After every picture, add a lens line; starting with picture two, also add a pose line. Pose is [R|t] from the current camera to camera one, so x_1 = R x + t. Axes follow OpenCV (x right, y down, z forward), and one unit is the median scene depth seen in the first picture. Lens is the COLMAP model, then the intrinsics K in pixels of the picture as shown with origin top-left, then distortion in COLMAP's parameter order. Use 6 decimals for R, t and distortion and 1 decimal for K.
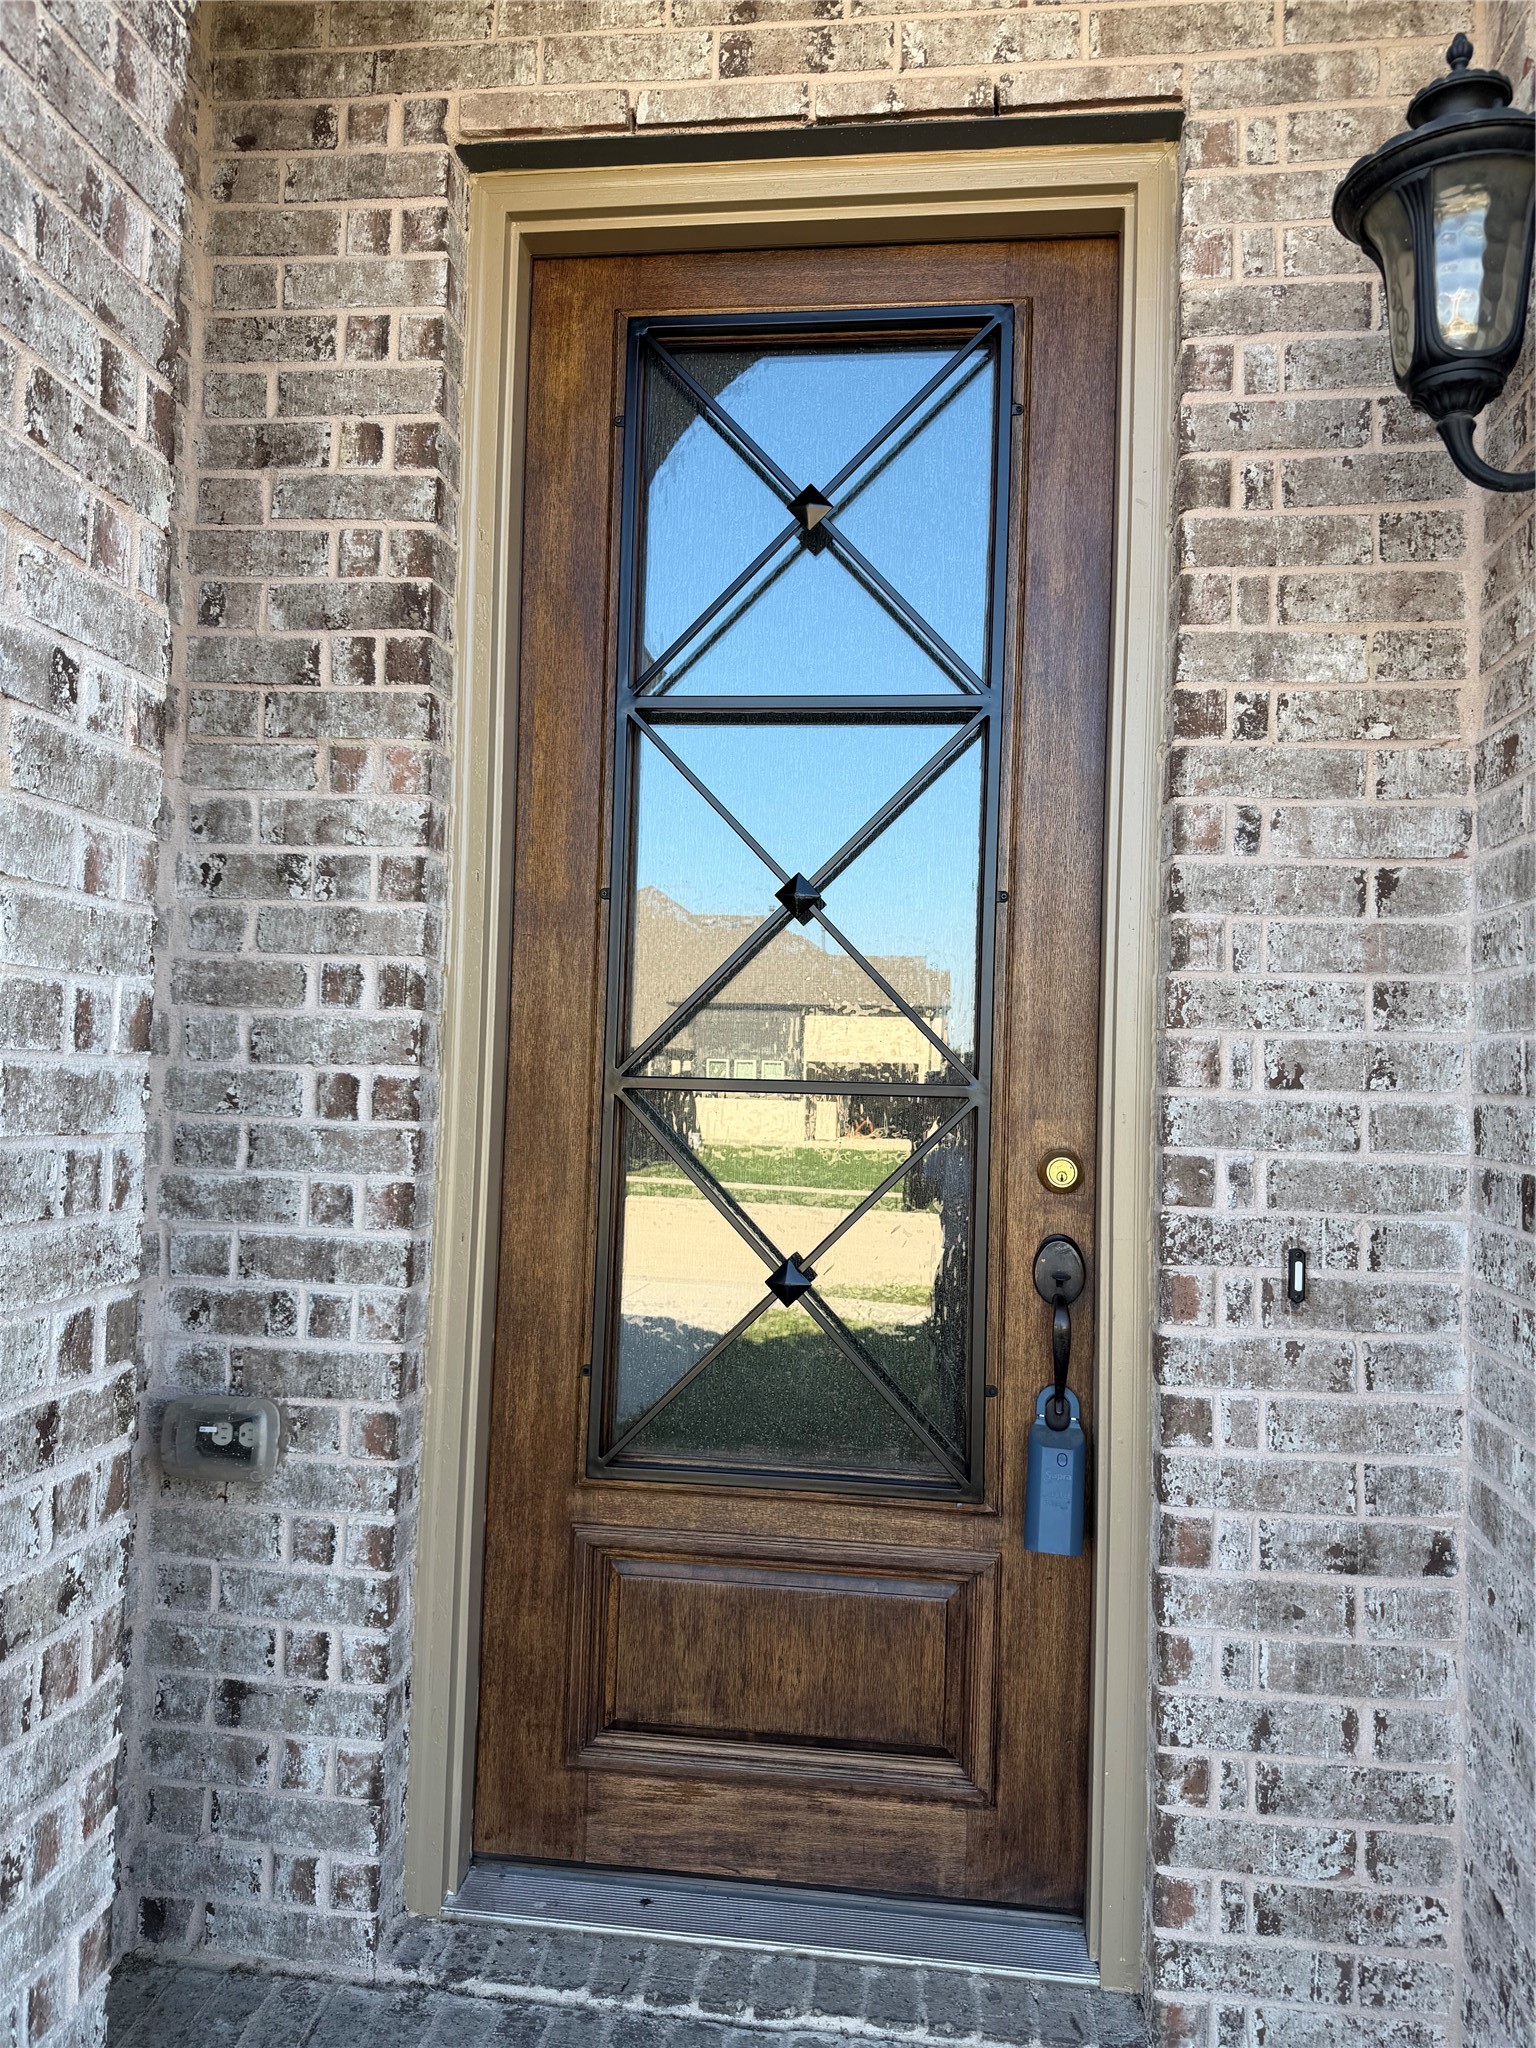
lens RADIAL K [[1451.1, 0, 775.0], [0, 1451.1, 1023.4], [0, 0, 1]] dist [0.035707, -0.056443]
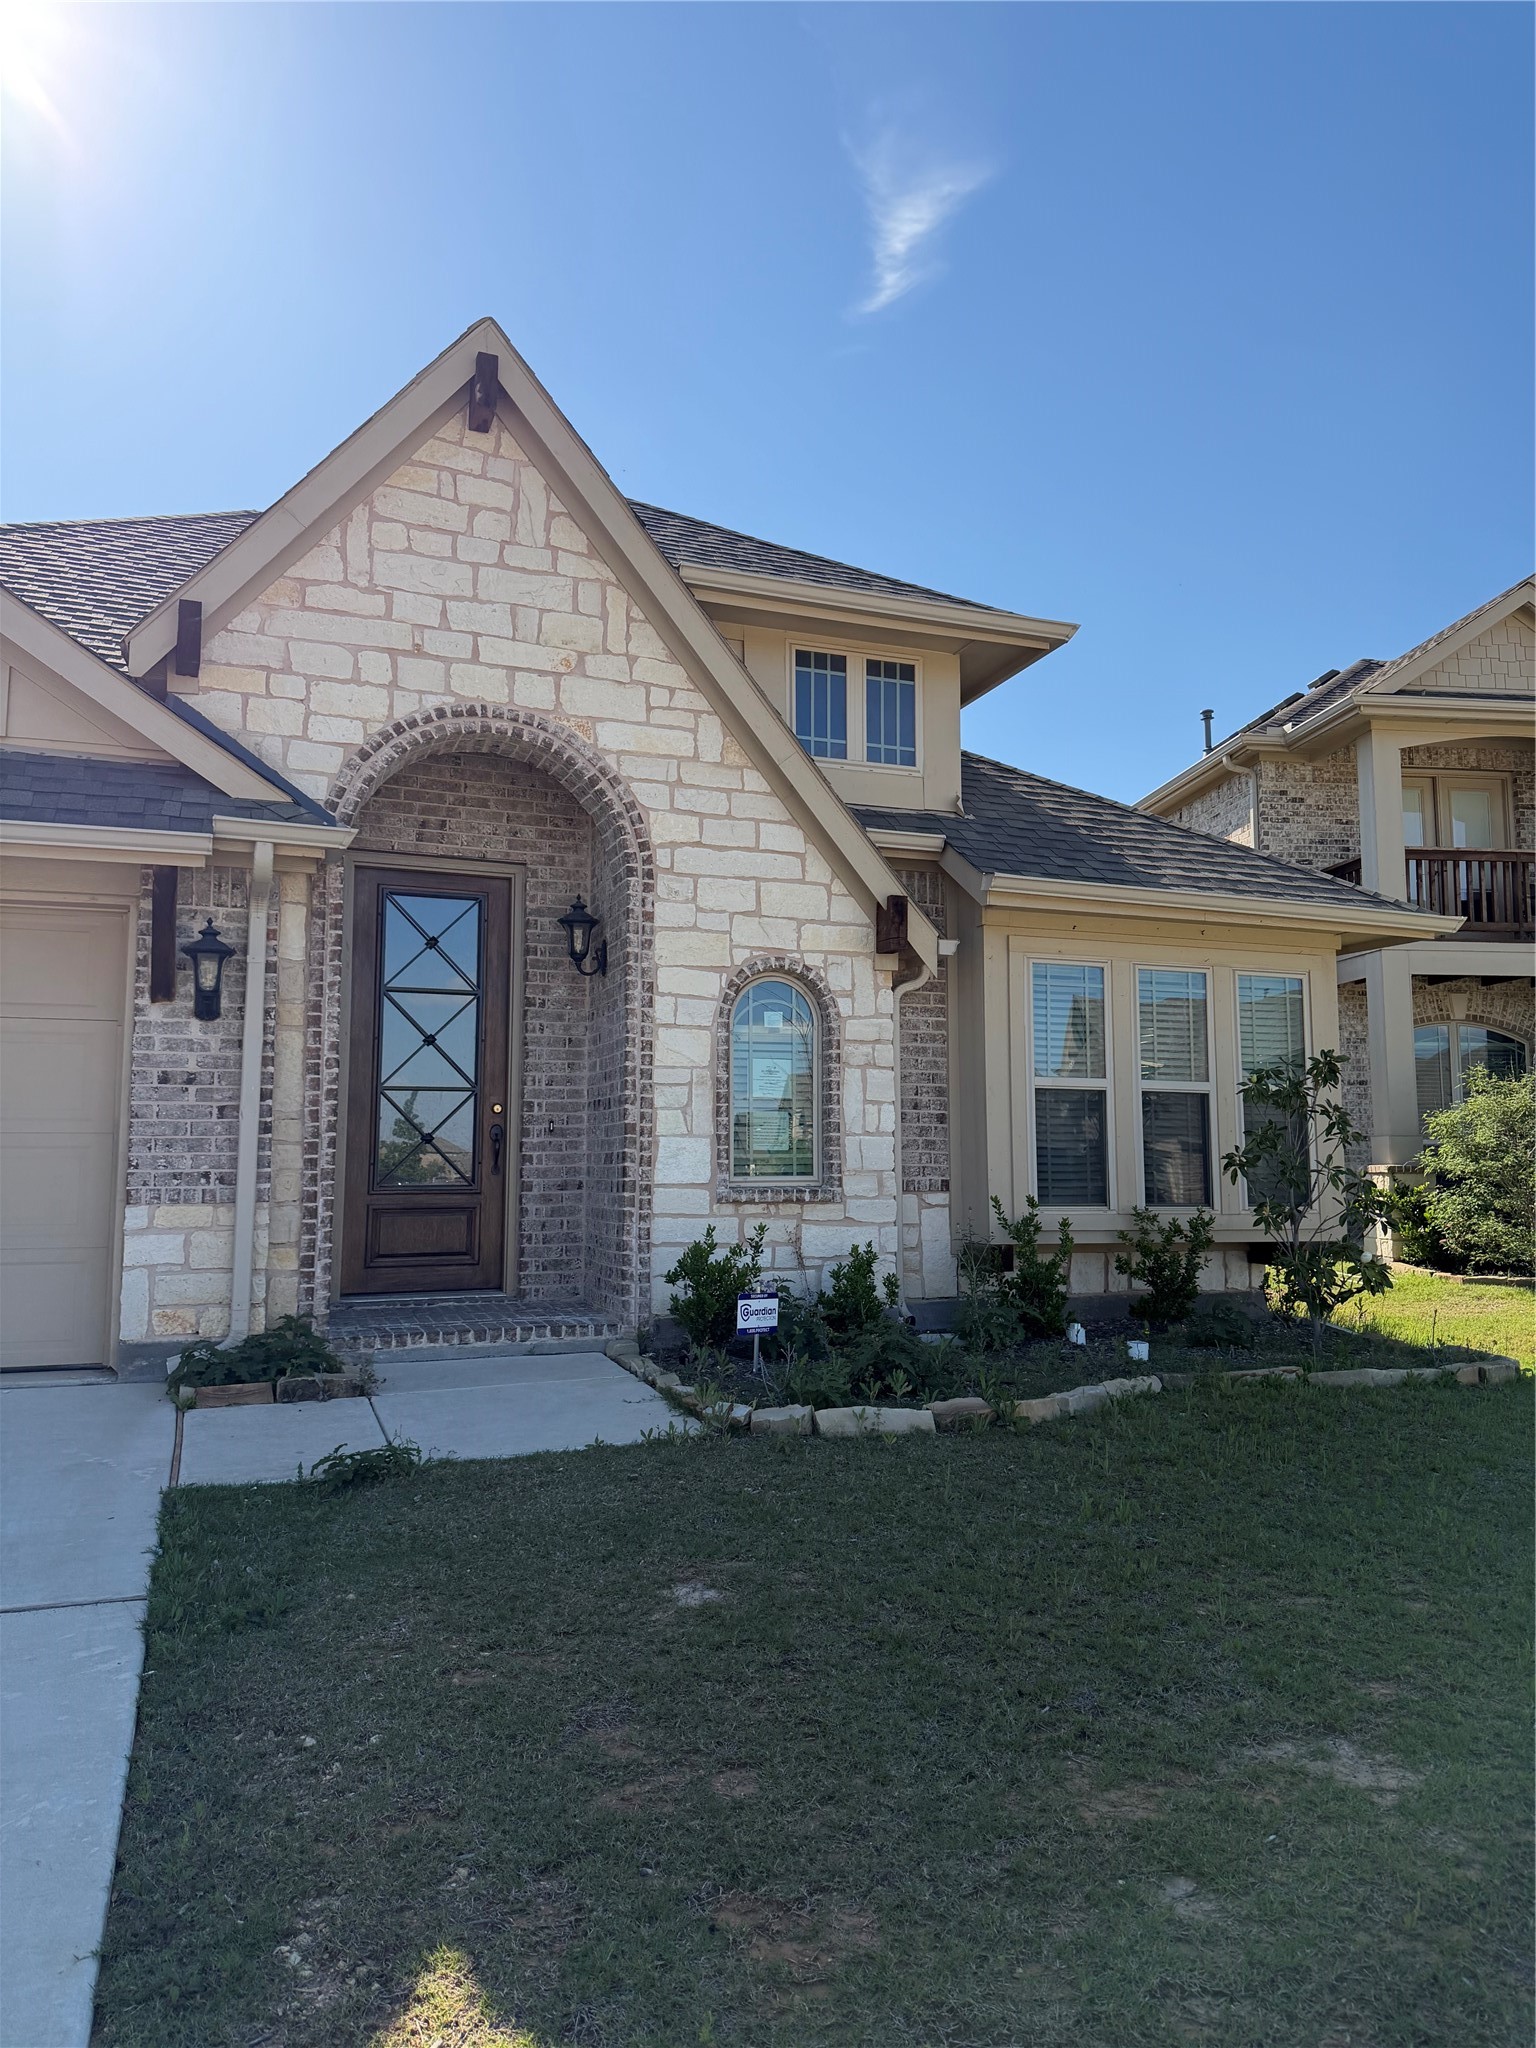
lens RADIAL K [[1411.0, 0, 768.0], [0, 1411.0, 1024.0], [0, 0, 1]] dist [0.135975, -0.221379]
pose [[0.883728, 0.017536, 0.467673, -1.057618], [0.008543, 0.998527, -0.053583, 0.090724], [-0.467923, 0.051348, 0.882276, -3.060758]]
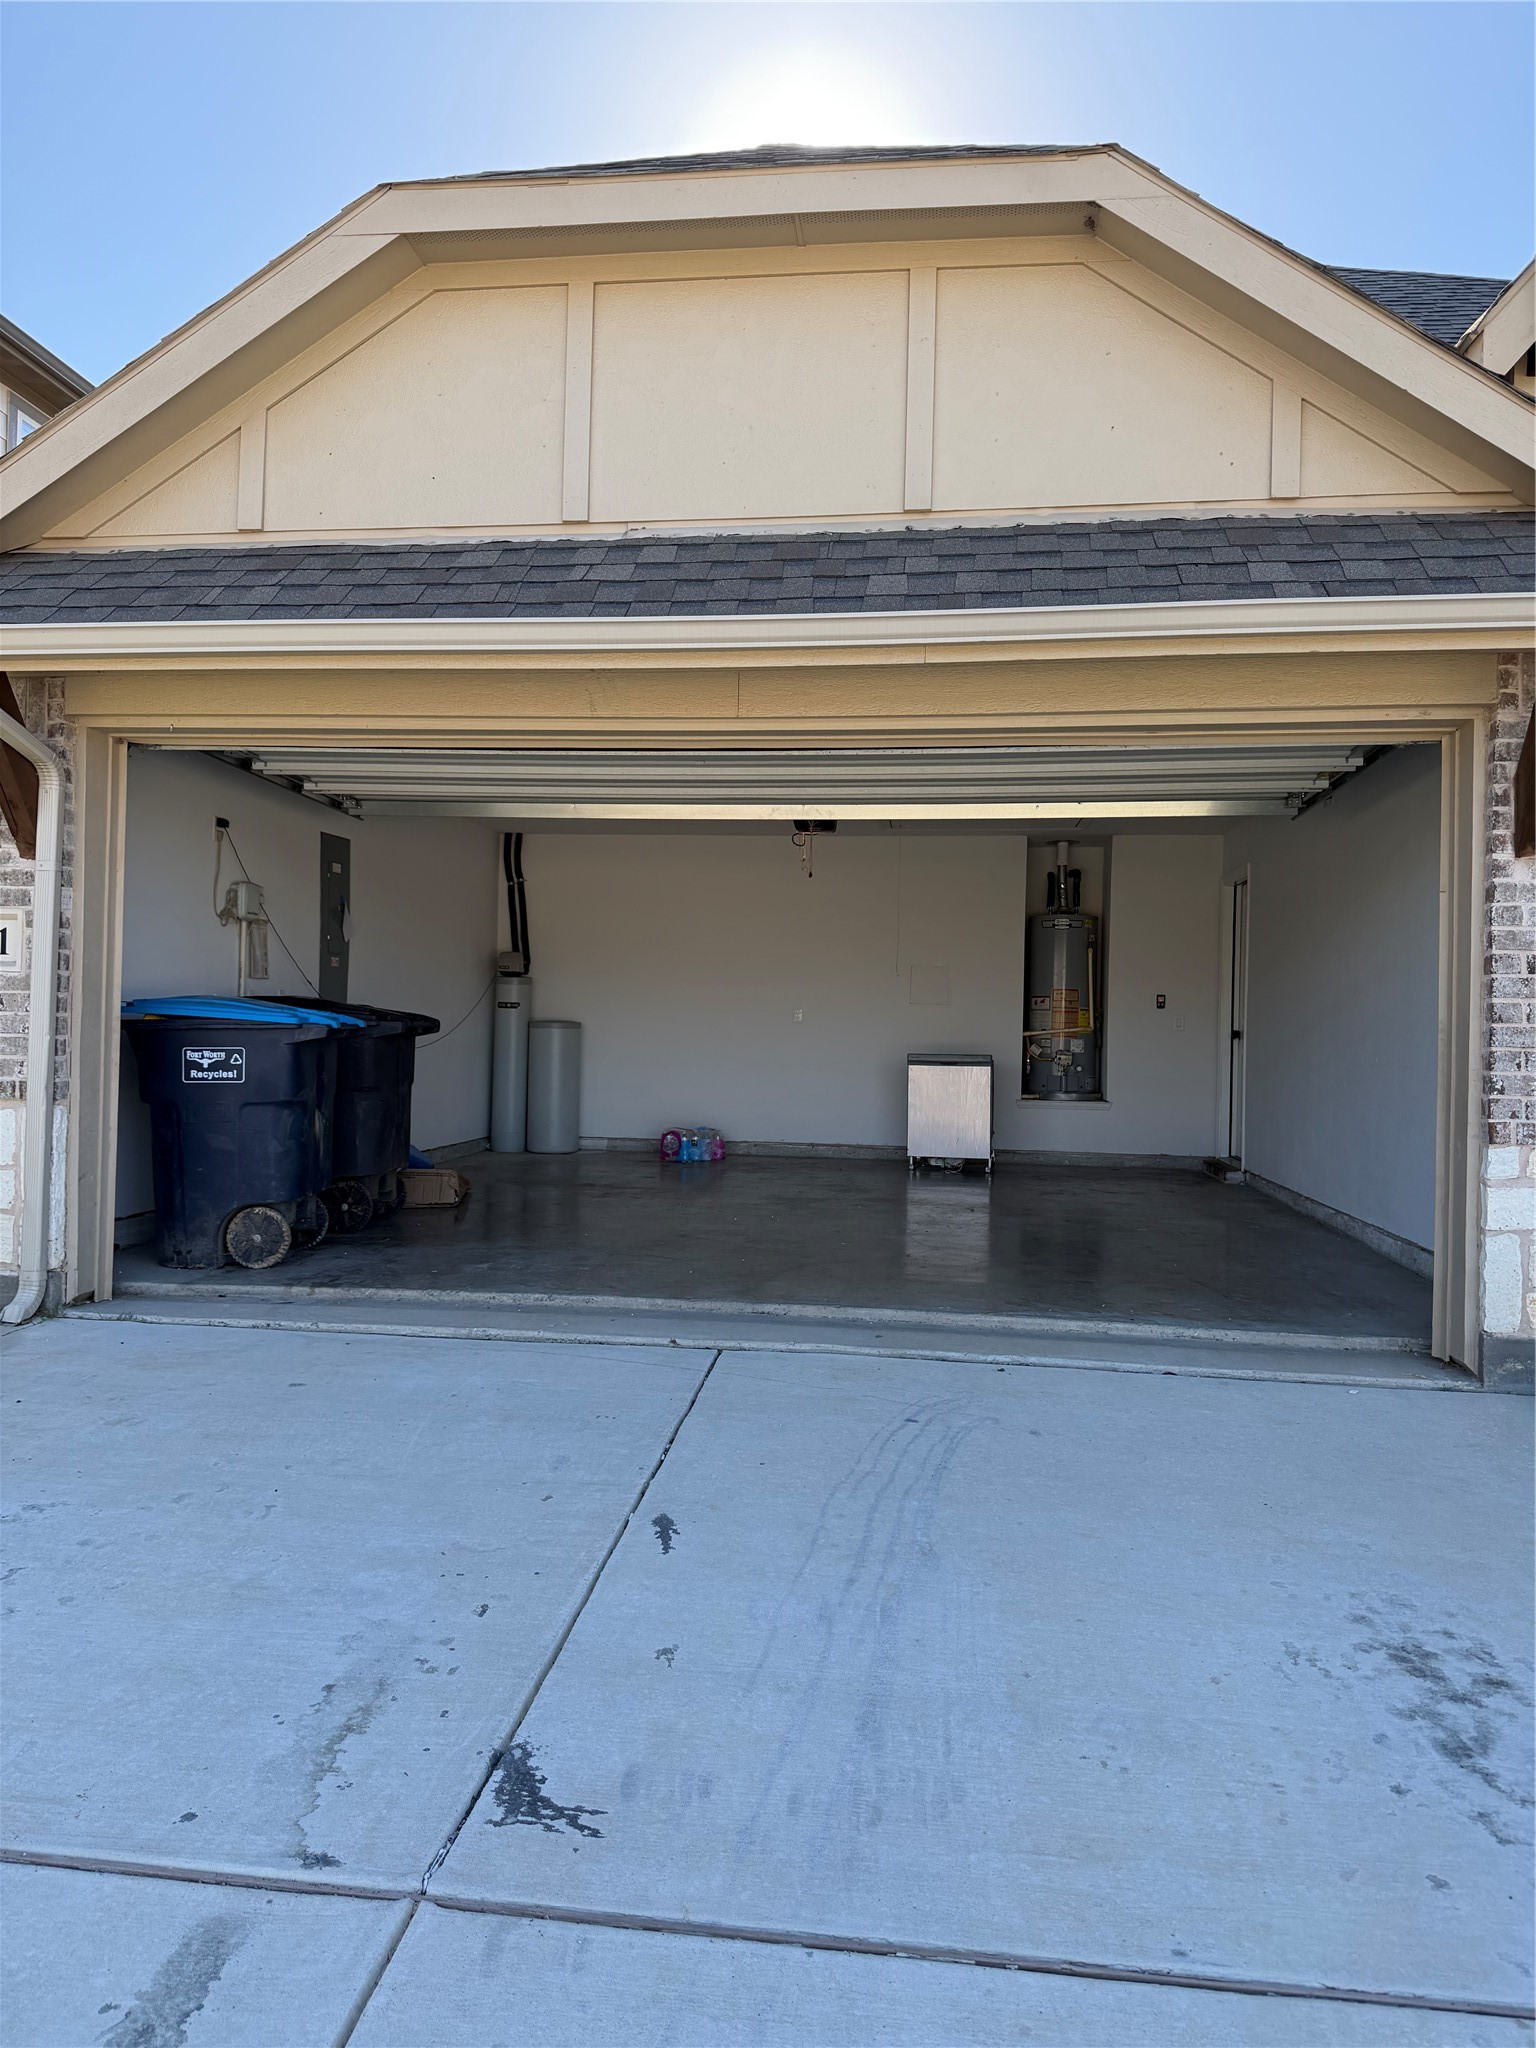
lens RADIAL K [[1439.9, 0, 772.9], [0, 1439.9, 1023.1], [0, 0, 1]] dist [0.096814, -0.141898]
pose [[0.999978, -0.006141, -0.002387, -1.969886], [0.006198, 0.999682, 0.024433, 0.052894], [0.002236, -0.024447, 0.999699, -1.814788]]
